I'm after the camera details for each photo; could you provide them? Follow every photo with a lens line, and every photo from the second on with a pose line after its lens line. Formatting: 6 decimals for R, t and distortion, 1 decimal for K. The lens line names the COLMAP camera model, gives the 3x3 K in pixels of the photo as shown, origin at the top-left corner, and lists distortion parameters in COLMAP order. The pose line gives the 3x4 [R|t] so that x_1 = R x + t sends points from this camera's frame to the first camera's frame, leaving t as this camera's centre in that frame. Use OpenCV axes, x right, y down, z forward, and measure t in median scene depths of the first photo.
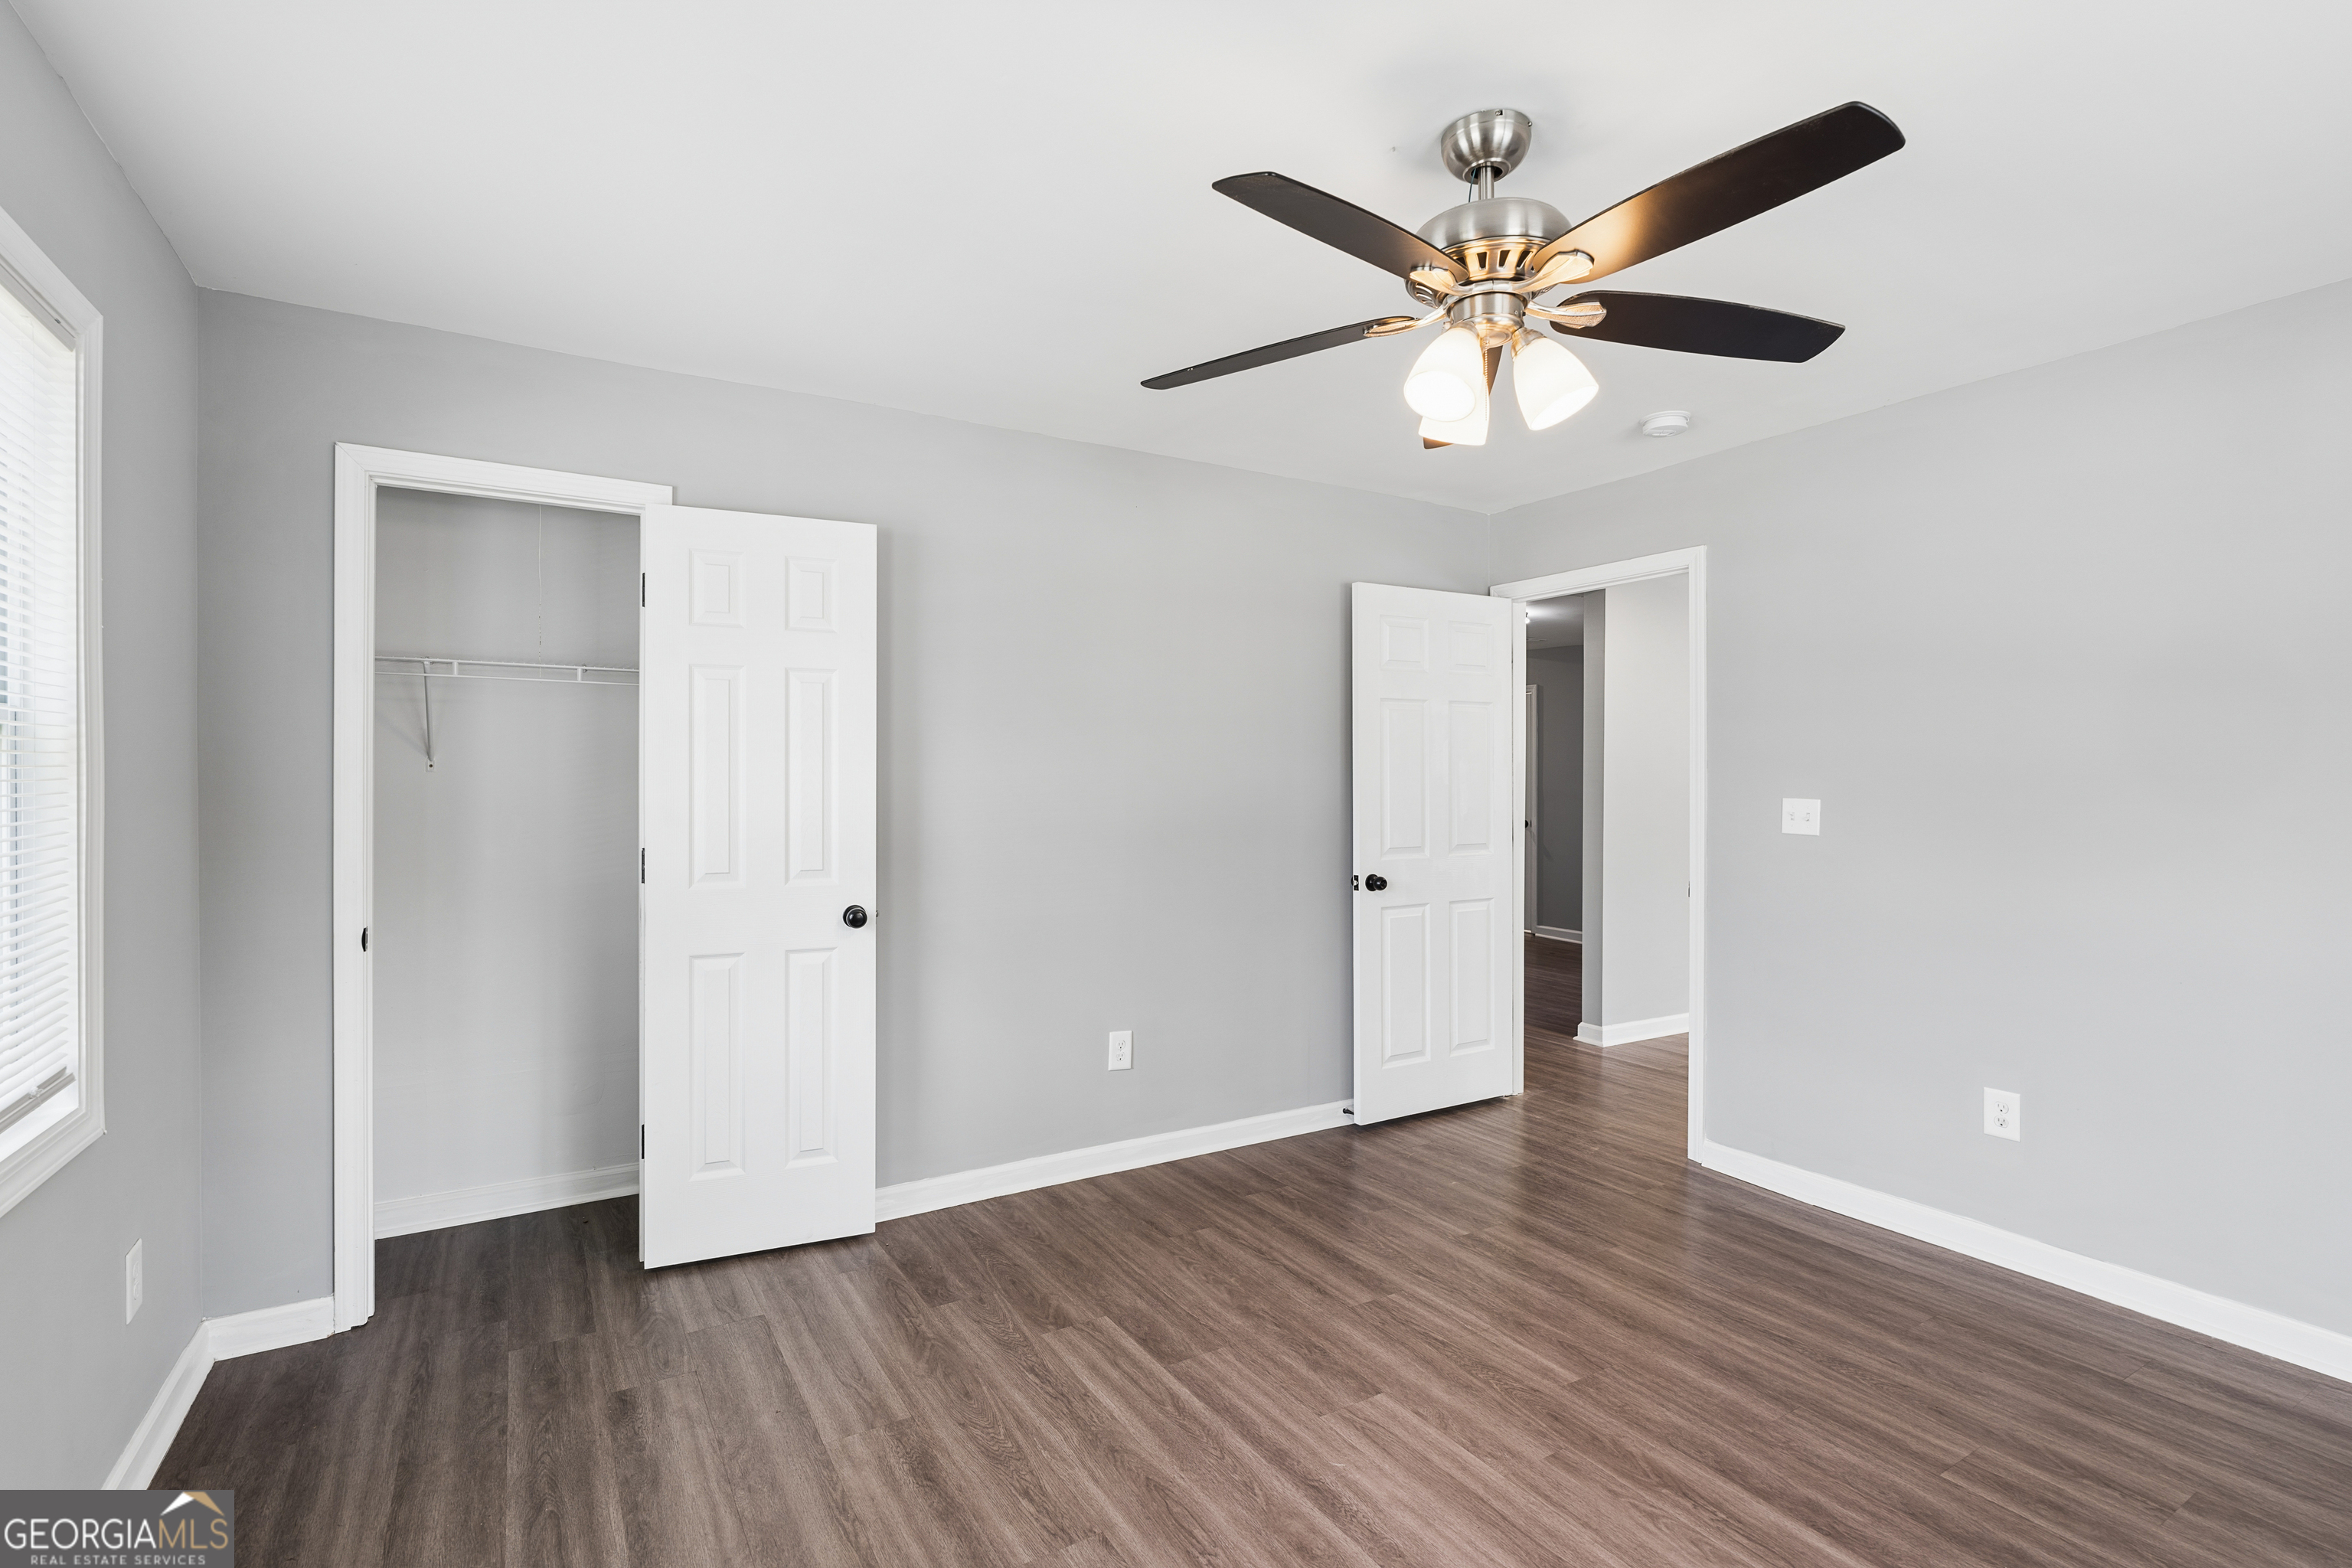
lens RADIAL K [[1063.2, 0, 1176.0], [0, 1063.2, 784.0], [0, 0, 1]] dist [-0.000953, 0.000863]
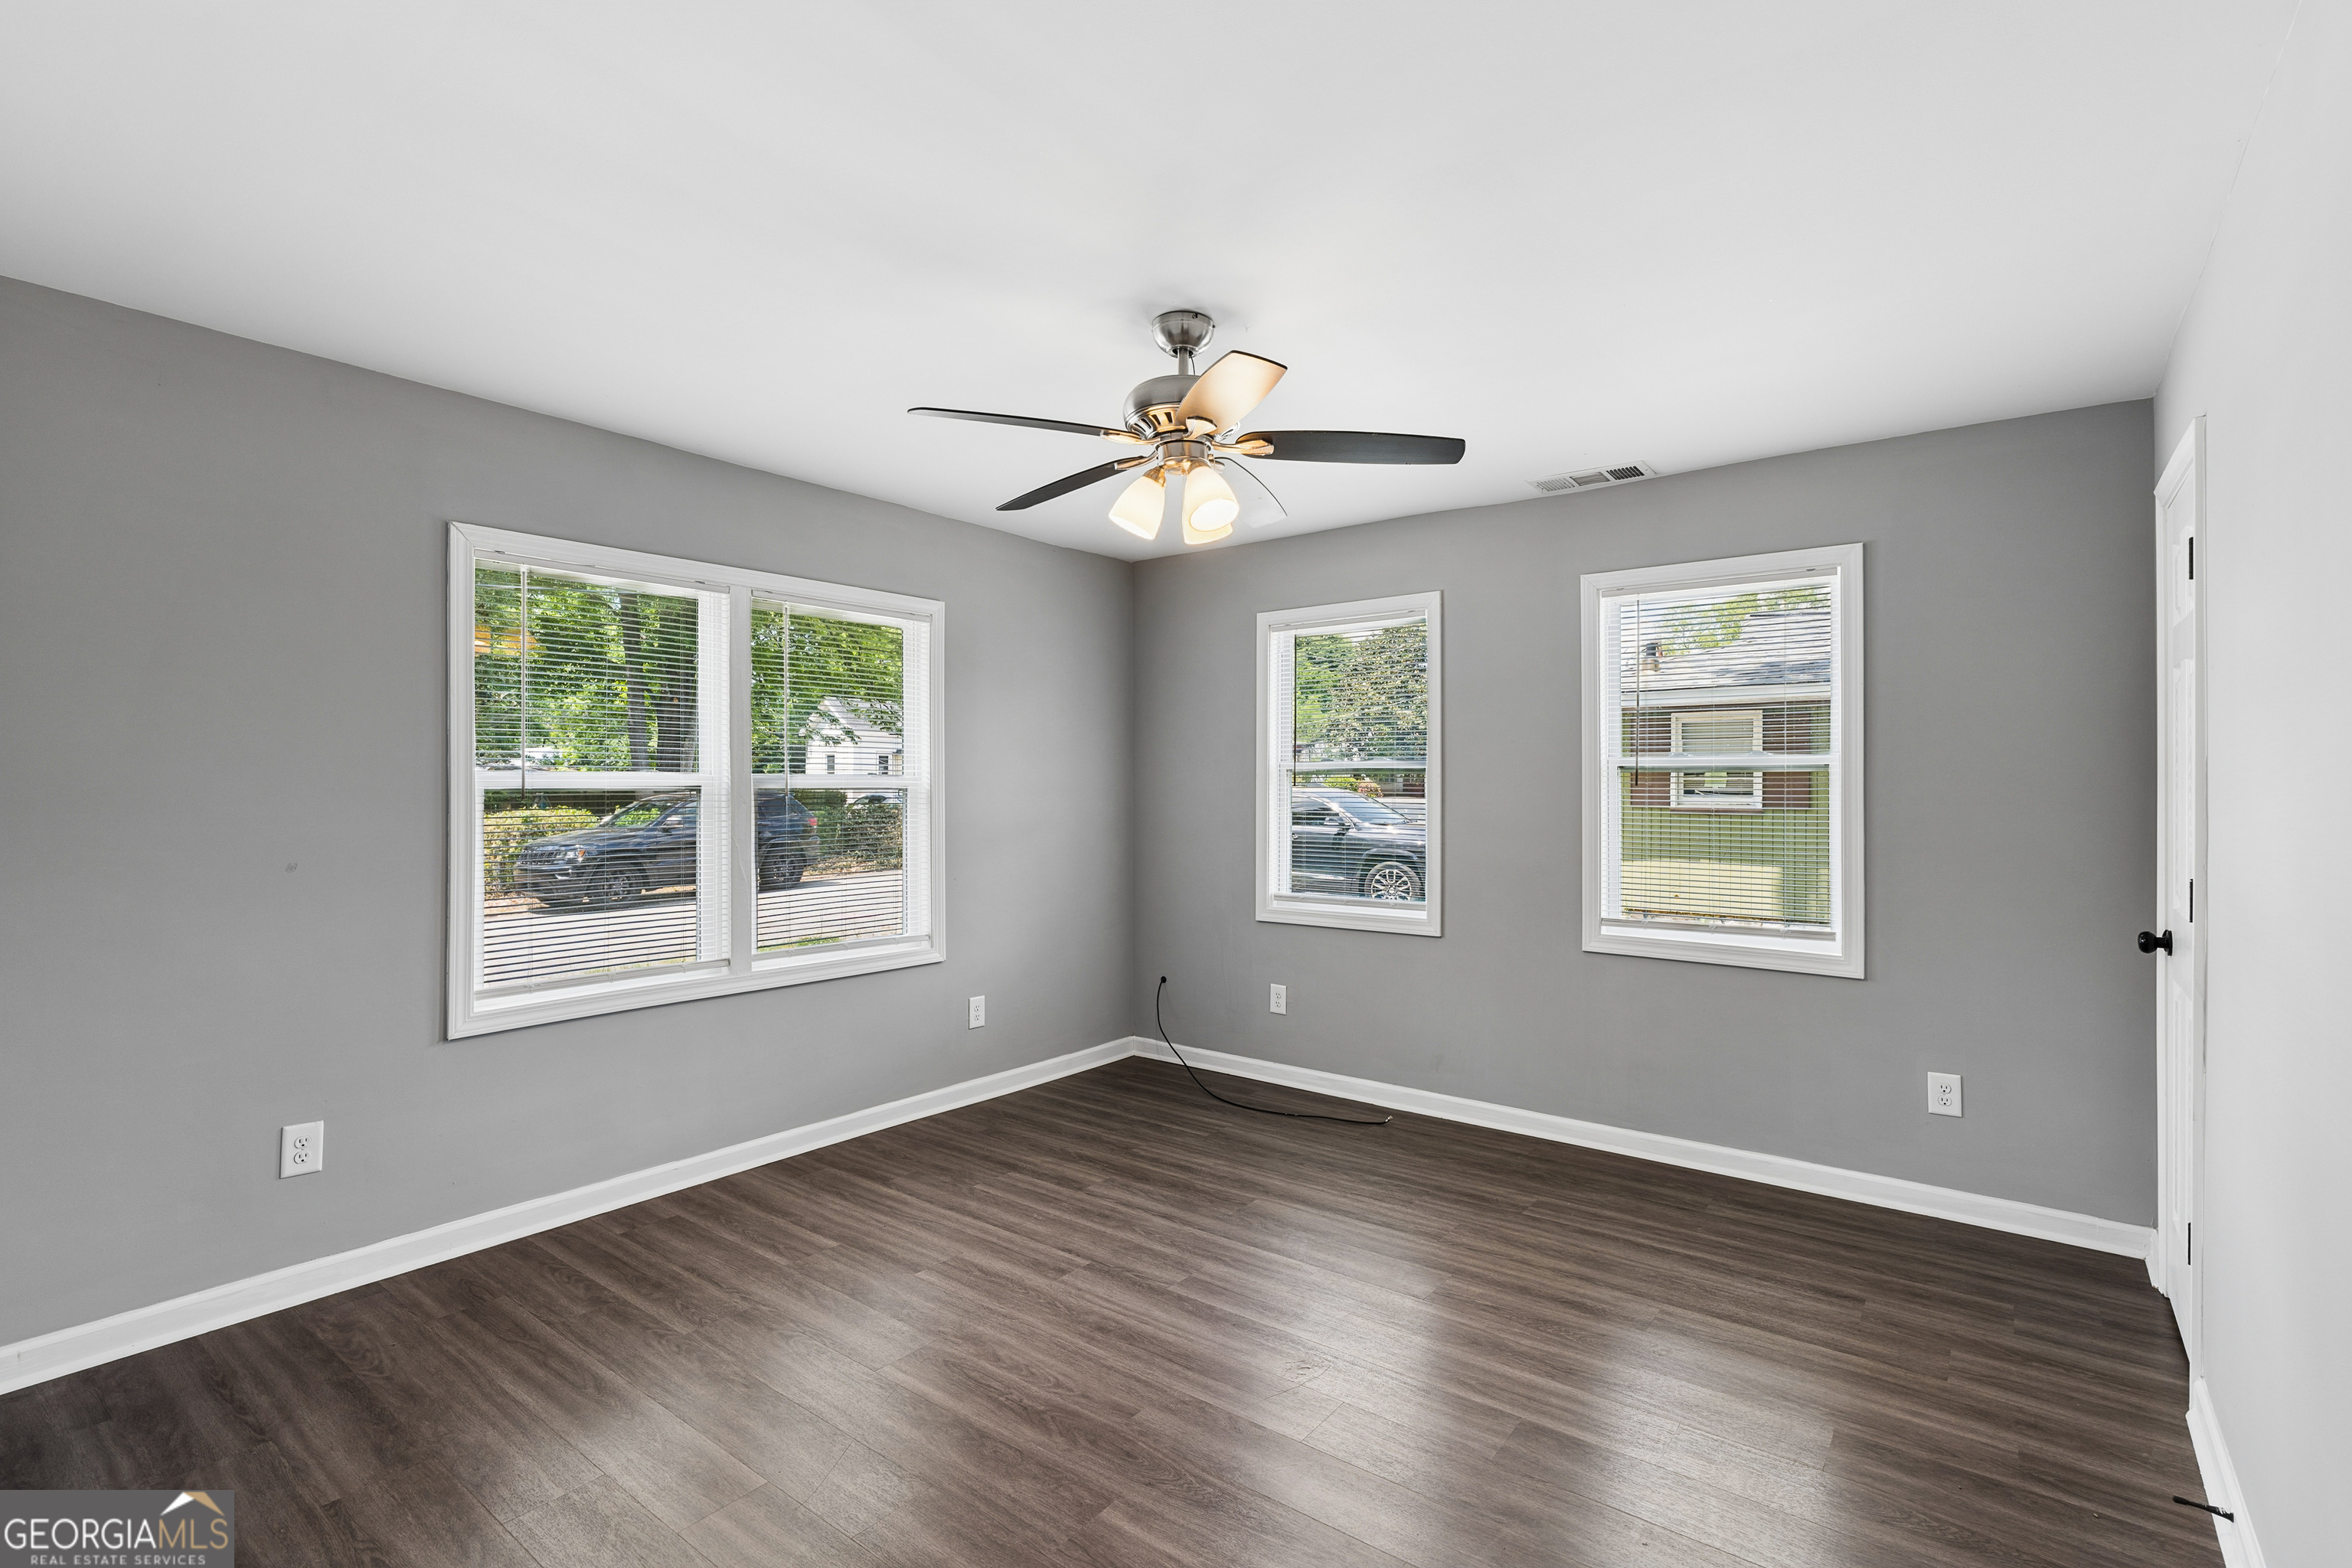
lens RADIAL K [[1063.2, 0, 1176.0], [0, 1063.2, 784.0], [0, 0, 1]] dist [-0.000953, 0.000863]
pose [[-0.935213, -0.004811, -0.354052, 0.711074], [-0.005932, 0.999980, 0.002081, -0.014886], [0.354035, 0.004047, -0.935223, 2.058496]]
